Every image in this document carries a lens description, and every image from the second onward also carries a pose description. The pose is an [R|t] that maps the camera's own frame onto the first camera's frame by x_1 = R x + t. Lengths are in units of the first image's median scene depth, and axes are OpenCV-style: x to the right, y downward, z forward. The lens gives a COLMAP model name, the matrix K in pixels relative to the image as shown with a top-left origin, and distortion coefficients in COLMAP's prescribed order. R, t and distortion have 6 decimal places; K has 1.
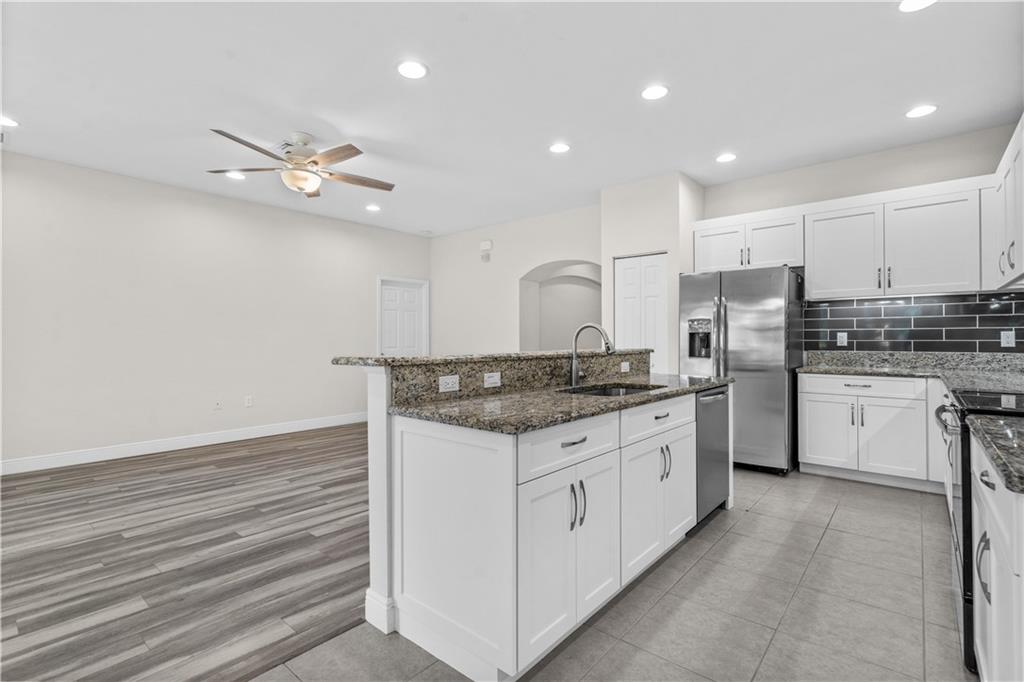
lens RADIAL K [[471.8, 0, 520.6], [0, 471.8, 335.0], [0, 0, 1]] dist [-0.000573, 0.000893]
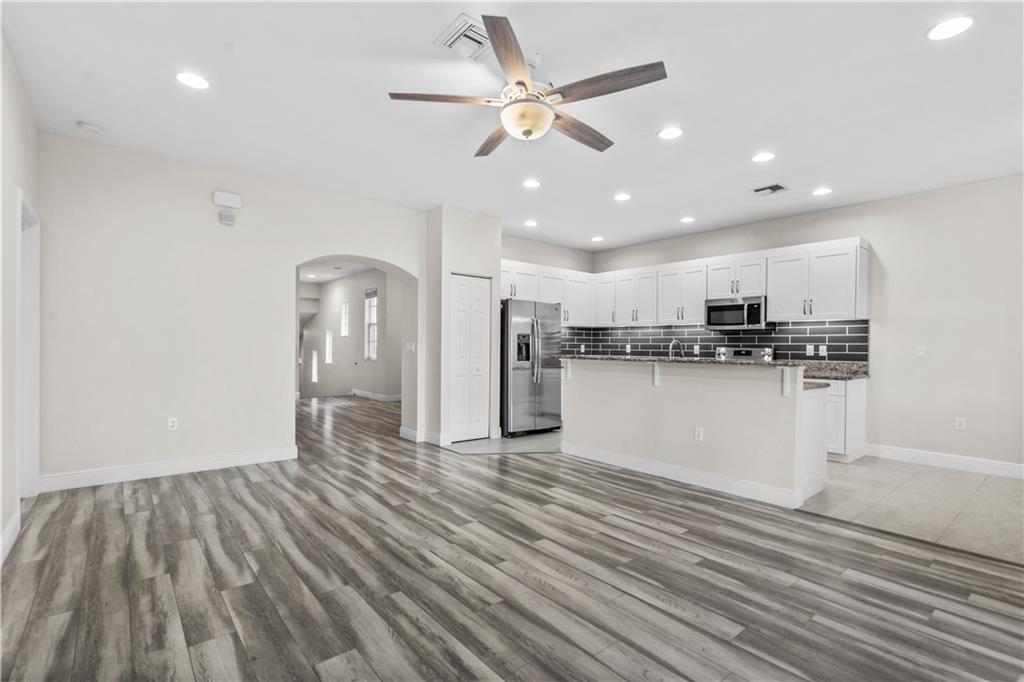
lens RADIAL K [[471.8, 0, 517.4], [0, 471.8, 352.2], [0, 0, 1]] dist [-0.000573, 0.000893]
pose [[0.180248, -0.006726, 0.983598, -1.297659], [-0.020110, 0.999742, 0.010522, 0.008927], [-0.983416, -0.021677, 0.180066, 0.988127]]
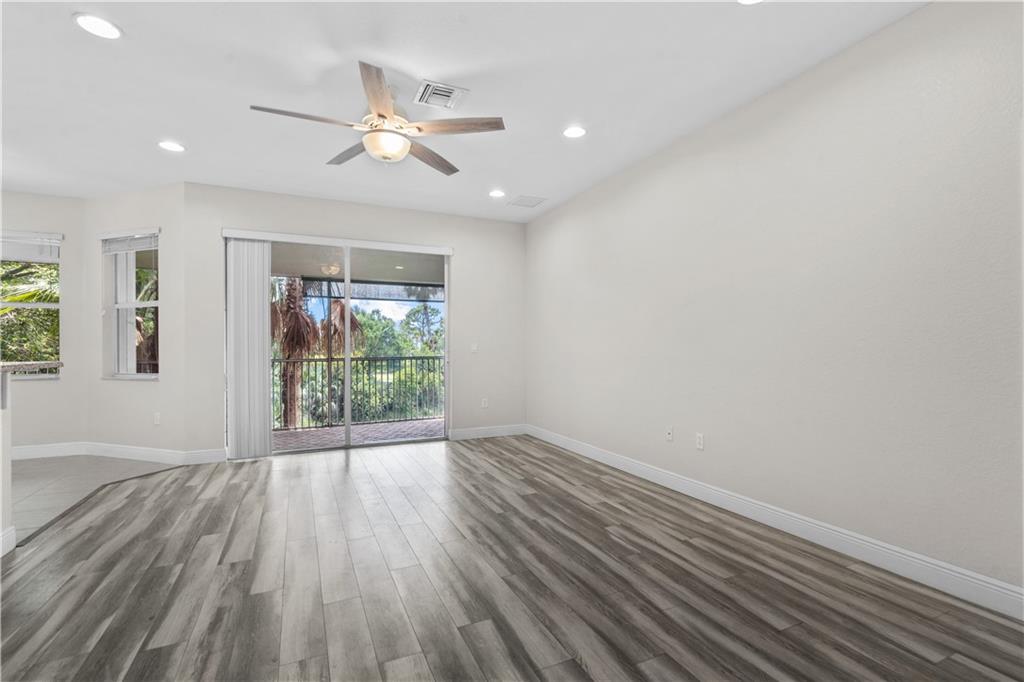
lens RADIAL K [[471.8, 0, 517.1], [0, 471.8, 342.7], [0, 0, 1]] dist [-0.000573, 0.000893]
pose [[-0.429471, 0.001025, -0.903080, 0.177985], [0.016272, 0.999846, -0.006603, 0.011353], [0.902934, -0.017531, -0.429422, 1.720526]]
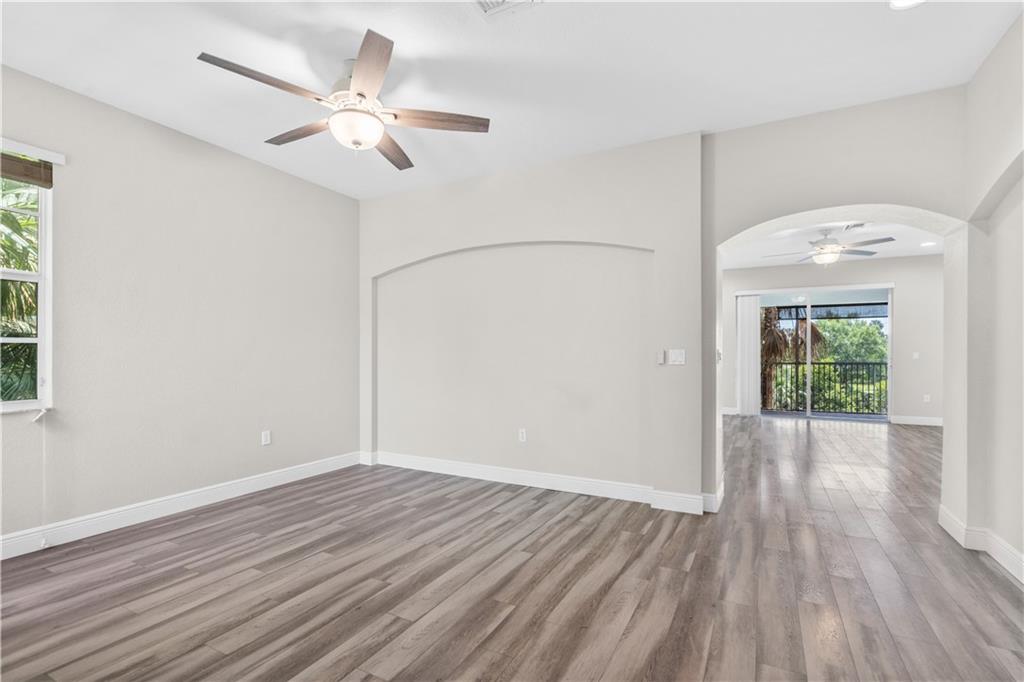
lens RADIAL K [[471.8, 0, 519.2], [0, 471.8, 355.5], [0, 0, 1]] dist [-0.000573, 0.000893]
pose [[-0.977372, 0.006235, -0.211434, 1.031086], [0.007441, 0.999960, -0.004909, 0.011171], [0.211395, -0.006372, -0.977380, 2.657277]]
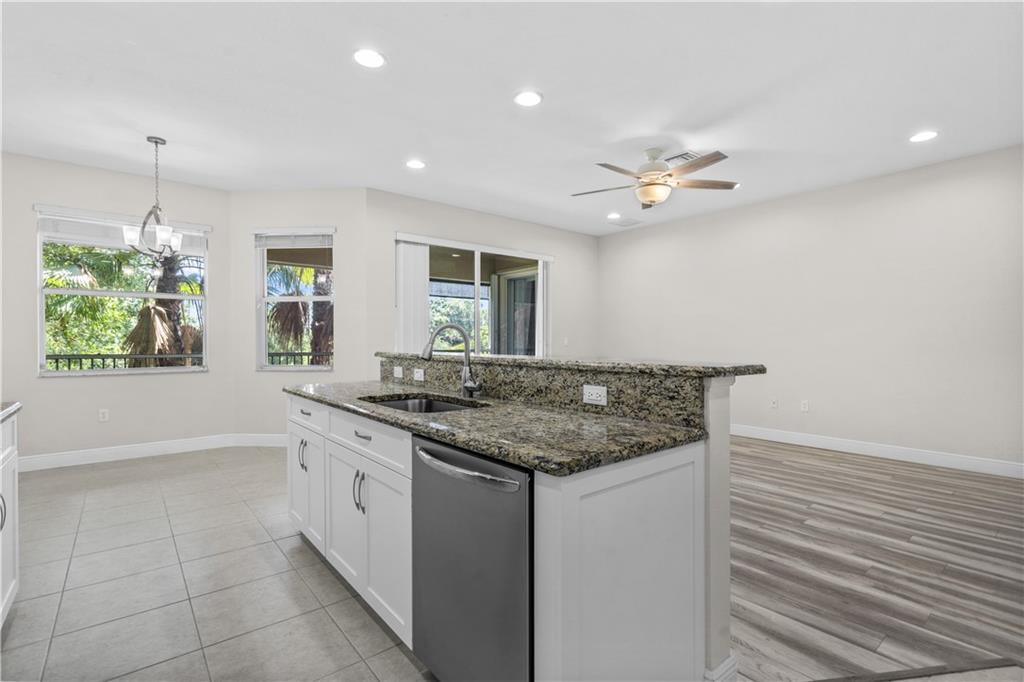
lens RADIAL K [[471.8, 0, 514.5], [0, 471.8, 348.4], [0, 0, 1]] dist [-0.000573, 0.000893]
pose [[-0.186005, 0.018510, -0.982374, 0.742815], [0.009557, 0.999809, 0.017029, 0.005330], [0.982502, -0.006222, -0.186146, 0.993448]]
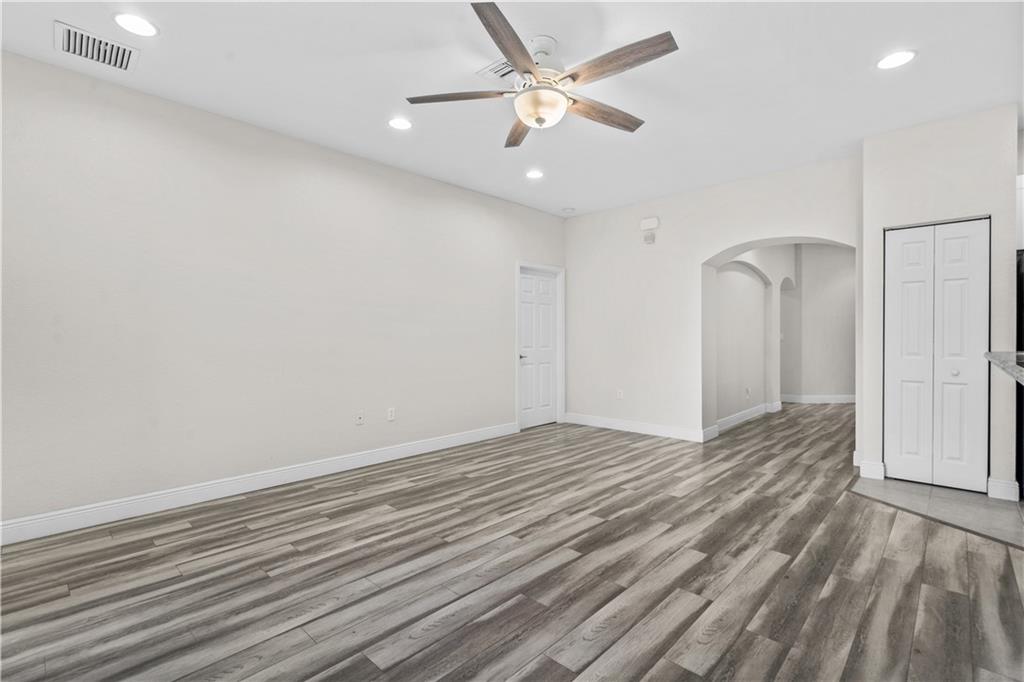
lens RADIAL K [[471.8, 0, 524.2], [0, 471.8, 335.8], [0, 0, 1]] dist [-0.000573, 0.000893]
pose [[0.998870, 0.002149, -0.047484, -0.511841], [-0.002039, 0.999995, 0.002354, 0.008182], [0.047489, -0.002255, 0.998869, 0.338575]]
